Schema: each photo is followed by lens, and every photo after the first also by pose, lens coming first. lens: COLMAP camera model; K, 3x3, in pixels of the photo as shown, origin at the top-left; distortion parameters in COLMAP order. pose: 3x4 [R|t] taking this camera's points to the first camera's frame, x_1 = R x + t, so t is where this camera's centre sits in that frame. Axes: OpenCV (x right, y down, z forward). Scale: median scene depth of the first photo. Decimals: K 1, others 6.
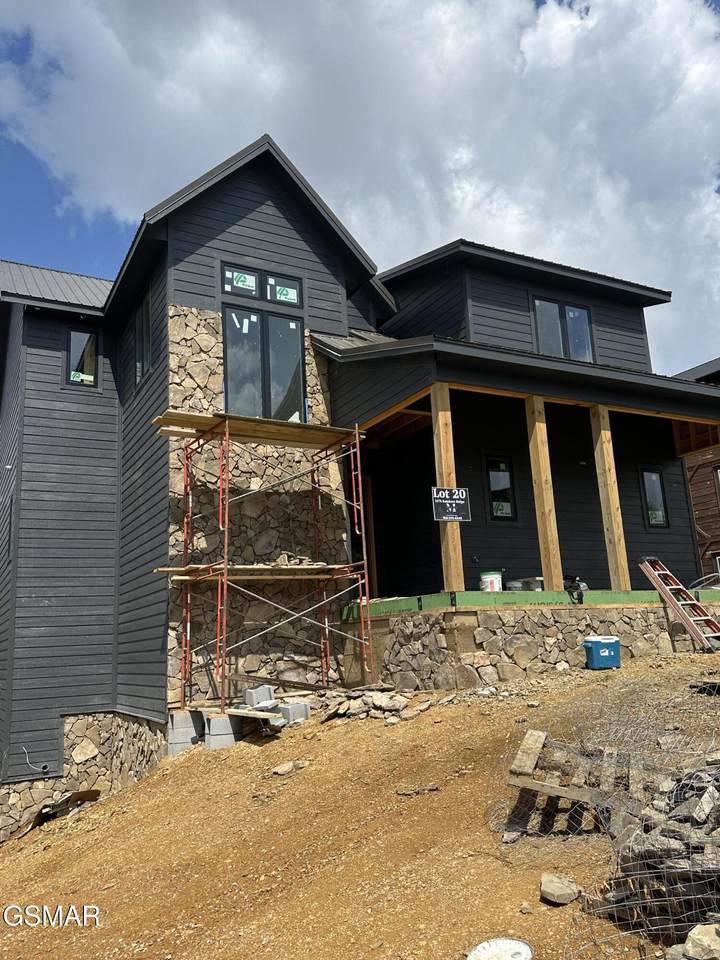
lens RADIAL K [[751.8, 0, 359.8], [0, 751.8, 497.1], [0, 0, 1]] dist [0.155444, -0.356231]
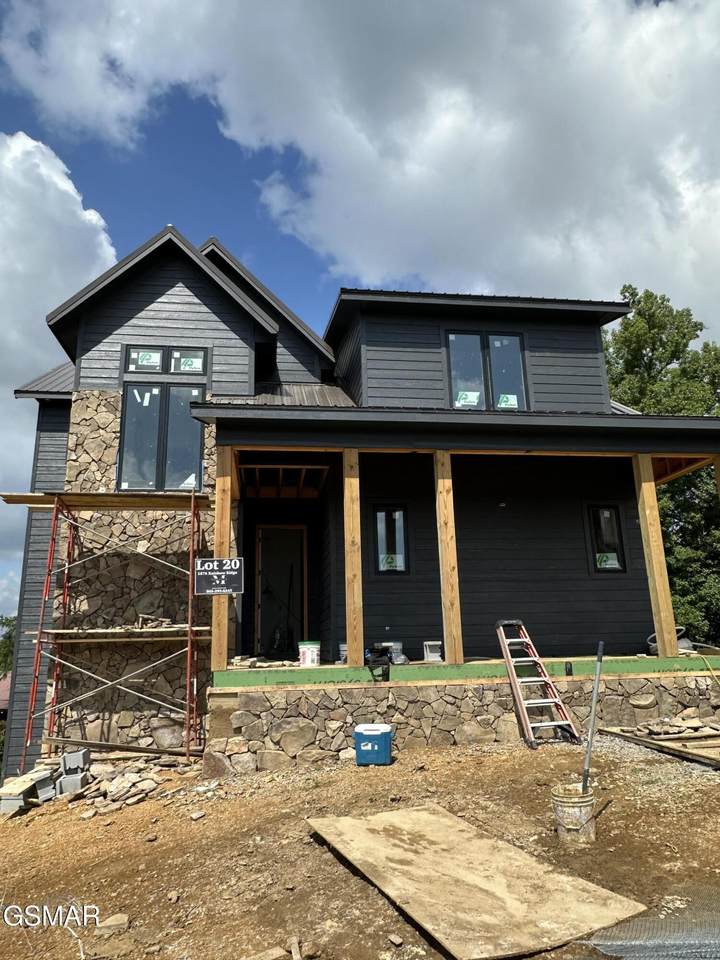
lens RADIAL K [[667.6, 0, 360.0], [0, 667.6, 480.0], [0, 0, 1]] dist [-0.003316, -0.058095]
pose [[0.936785, -0.062308, -0.344313, 0.487527], [0.048383, 0.997631, -0.048896, -0.051418], [0.346544, 0.029146, 0.937581, 0.225380]]
